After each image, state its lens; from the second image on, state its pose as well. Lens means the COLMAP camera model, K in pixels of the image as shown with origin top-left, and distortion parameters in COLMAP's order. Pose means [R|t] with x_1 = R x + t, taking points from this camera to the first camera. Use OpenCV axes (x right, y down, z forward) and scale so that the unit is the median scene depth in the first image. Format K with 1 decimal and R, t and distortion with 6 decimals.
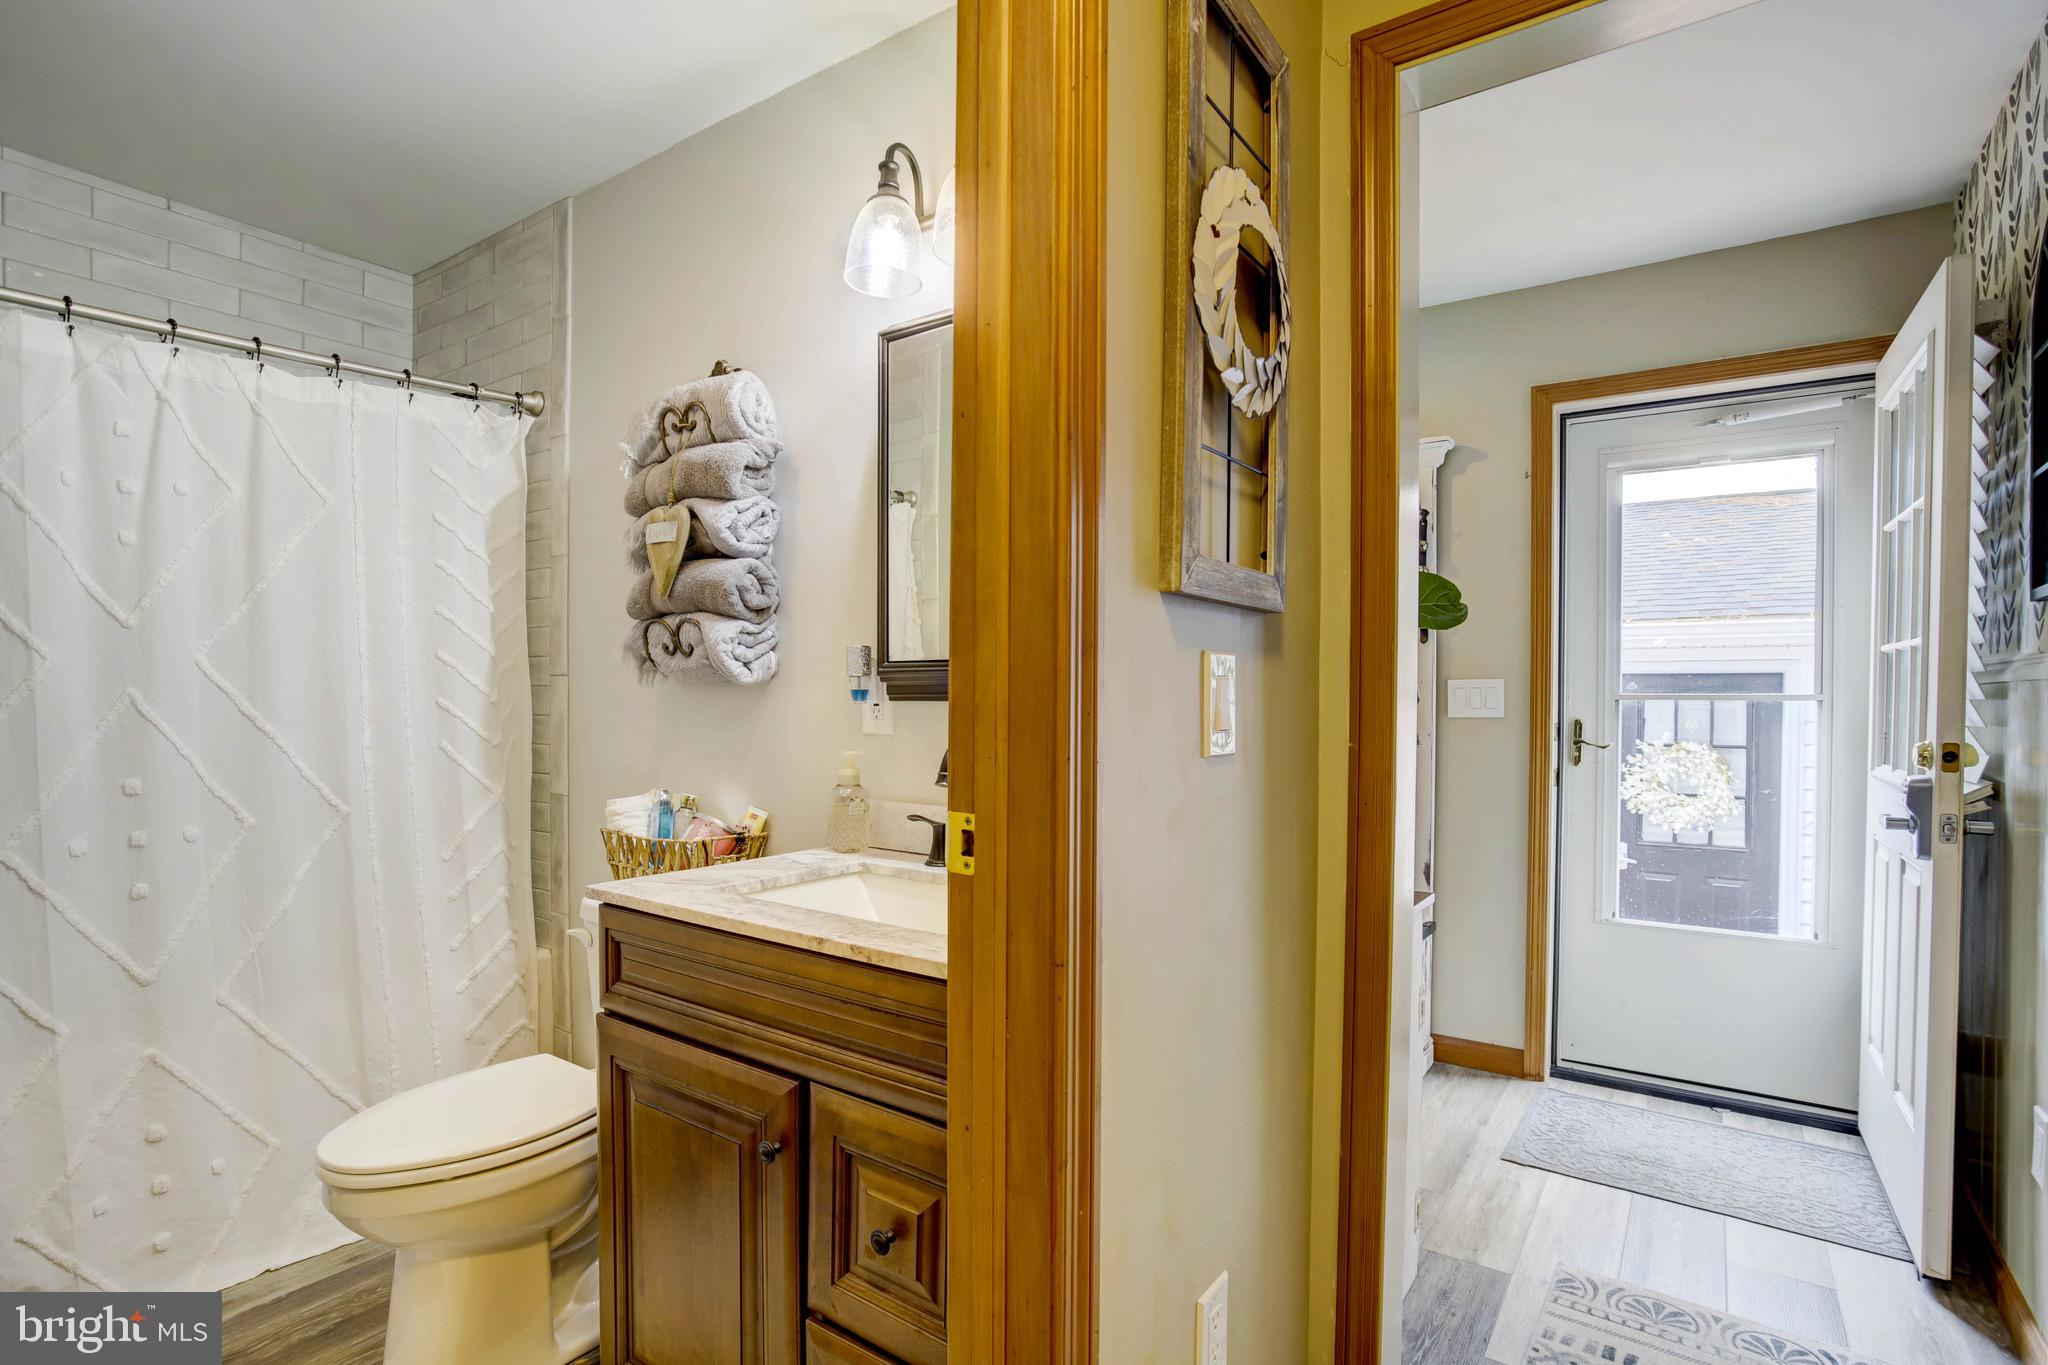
lens RADIAL K [[1025.8, 0, 1019.6], [0, 1025.8, 711.6], [0, 0, 1]] dist [-0.061457, 0.031366]
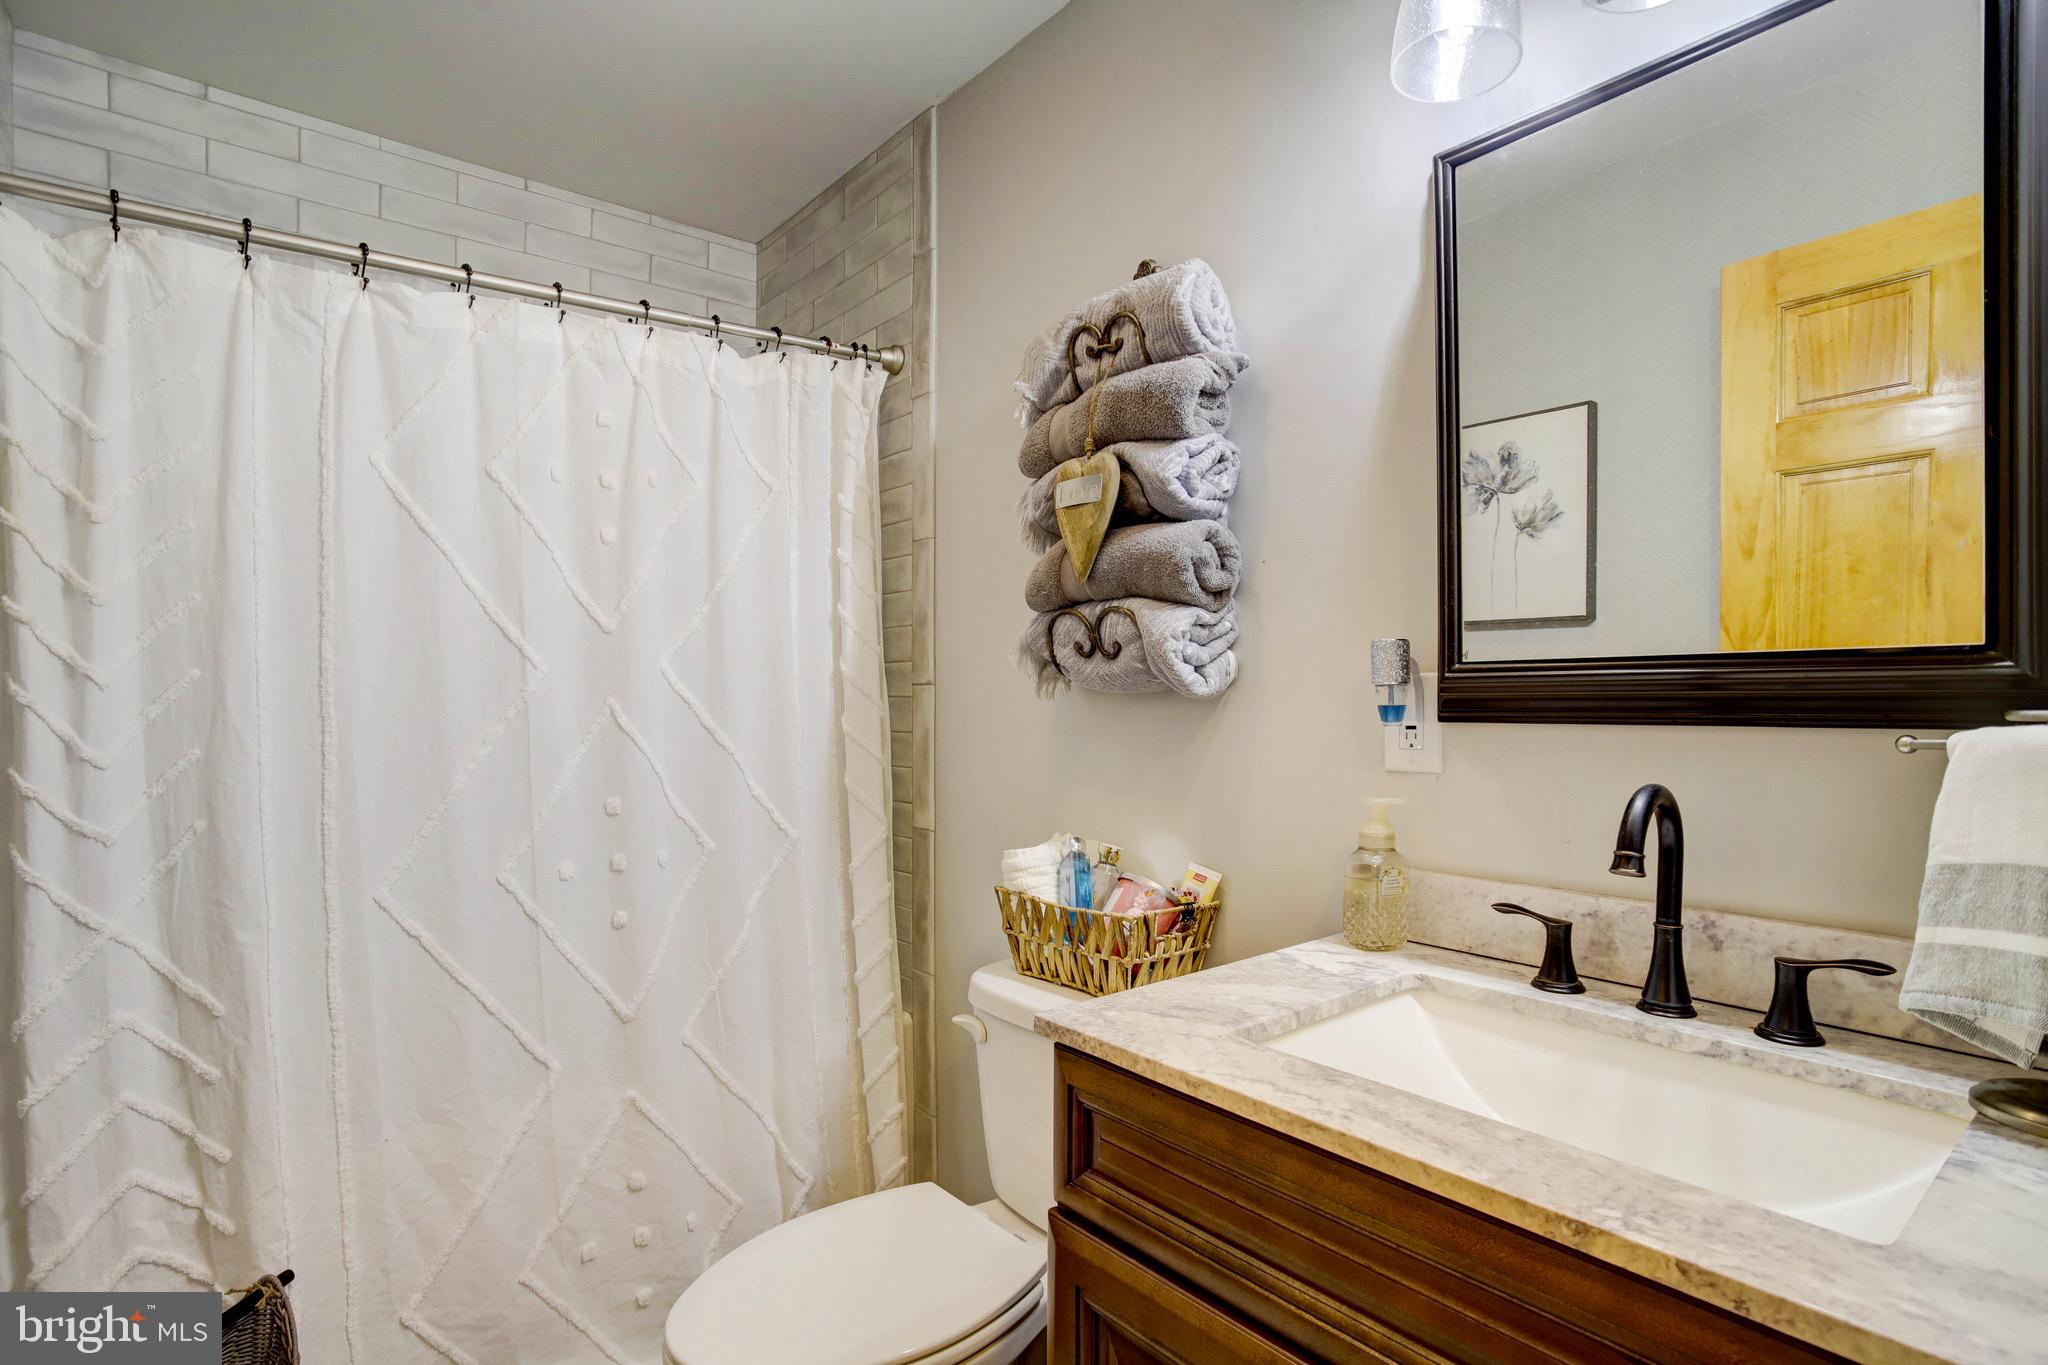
lens RADIAL K [[1010.7, 0, 1019.4], [0, 1010.7, 708.0], [0, 0, 1]] dist [-0.060186, 0.027548]
pose [[0.964398, -0.001607, -0.264450, -0.201730], [0.000139, 0.999984, -0.005570, -0.014759], [0.264454, 0.005335, 0.964383, 0.285030]]
